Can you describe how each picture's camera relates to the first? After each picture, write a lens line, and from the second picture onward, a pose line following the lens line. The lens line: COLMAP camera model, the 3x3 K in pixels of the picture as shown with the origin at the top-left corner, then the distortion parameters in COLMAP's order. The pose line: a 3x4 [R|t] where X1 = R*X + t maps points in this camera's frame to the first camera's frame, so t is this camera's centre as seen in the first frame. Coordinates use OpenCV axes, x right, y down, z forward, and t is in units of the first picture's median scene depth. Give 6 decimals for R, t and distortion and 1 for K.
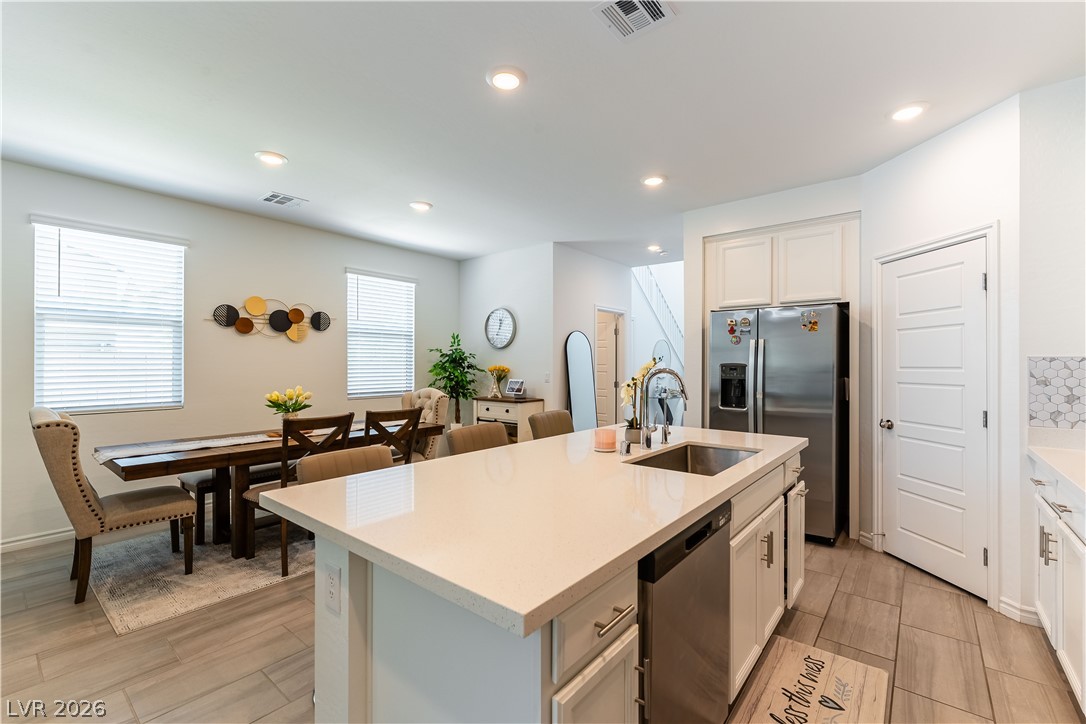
lens RADIAL K [[470.3, 0, 544.0], [0, 470.3, 360.7], [0, 0, 1]] dist [0.001094, -0.000387]
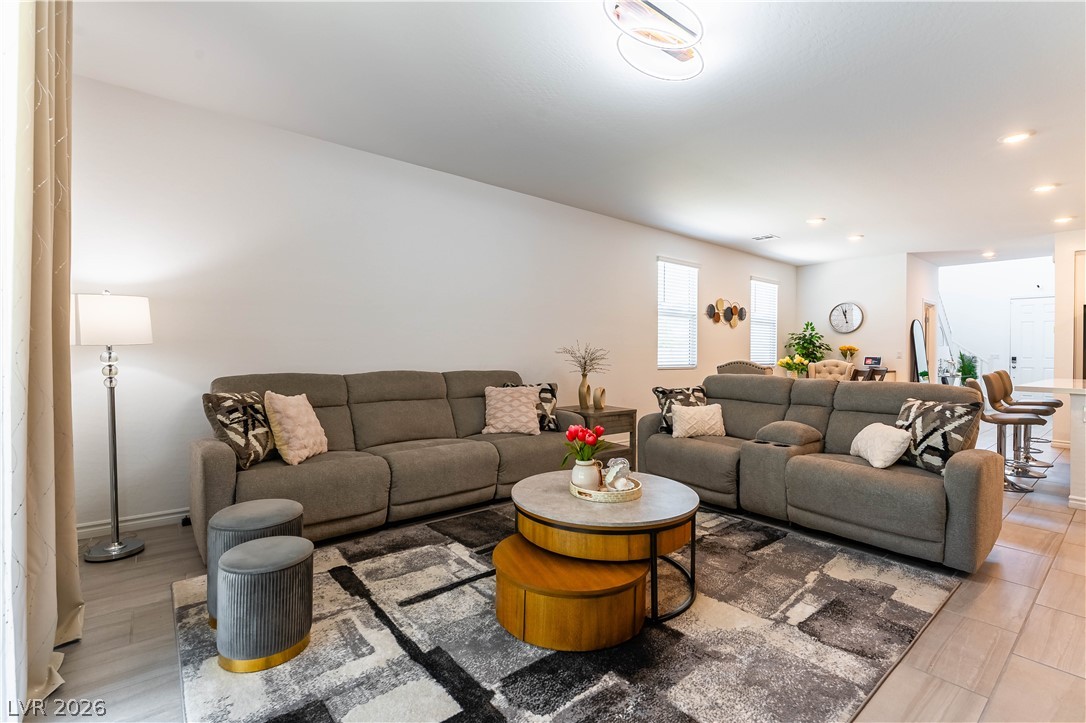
lens RADIAL K [[484.6, 0, 544.9], [0, 484.6, 359.3], [0, 0, 1]] dist [-0.000905, 0.000872]
pose [[0.978608, 0.011079, -0.205437, -0.749194], [-0.007287, 0.999789, 0.019205, 0.032853], [0.205606, -0.017297, 0.978482, -0.601487]]
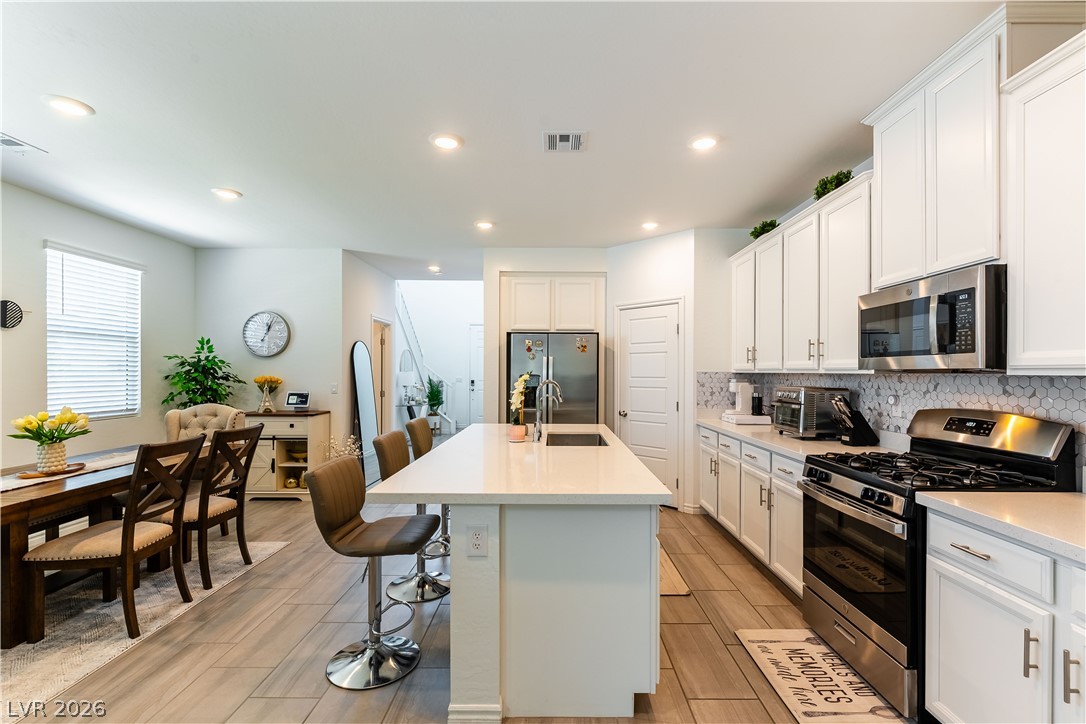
lens RADIAL K [[487.6, 0, 553.1], [0, 487.6, 372.0], [0, 0, 1]] dist [0.000416, -0.000202]
pose [[0.773886, -0.000115, 0.633324, -0.300178], [-0.005815, 0.999957, 0.007287, -0.008364], [-0.633298, -0.009322, 0.773852, -0.064593]]
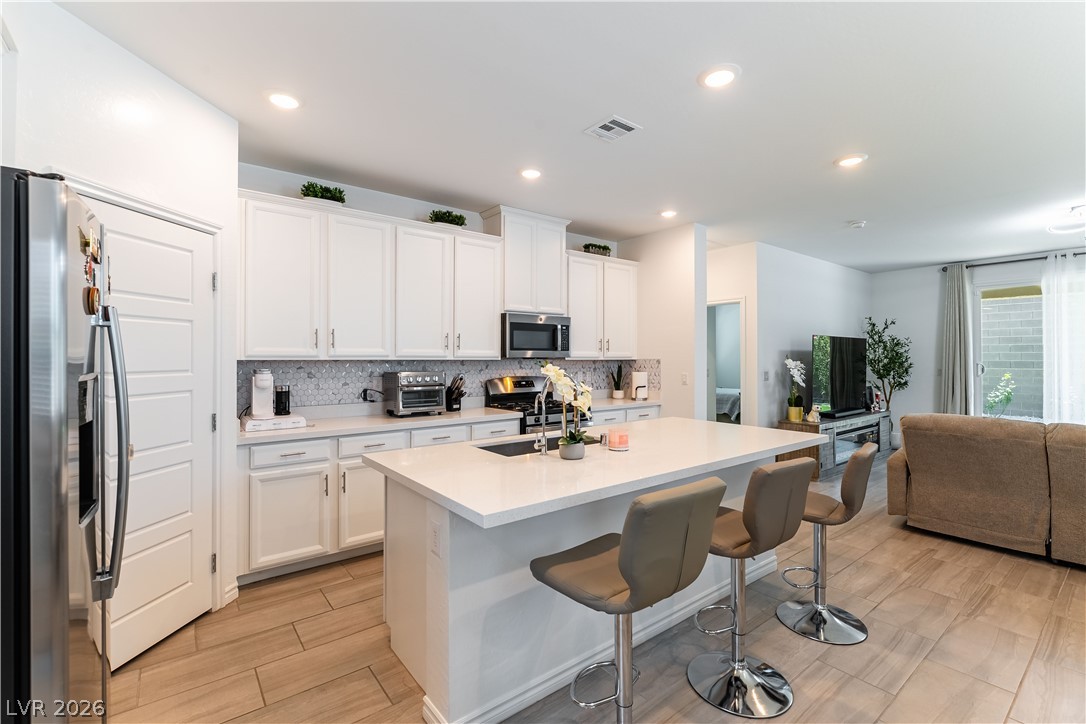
lens RADIAL K [[484.6, 0, 544.4], [0, 484.6, 355.3], [0, 0, 1]] dist [-0.000905, 0.000872]
pose [[-0.977891, -0.000391, 0.209114, 0.027009], [-0.002992, 0.999922, -0.012123, -0.002827], [-0.209093, -0.012480, -0.977816, 0.927119]]
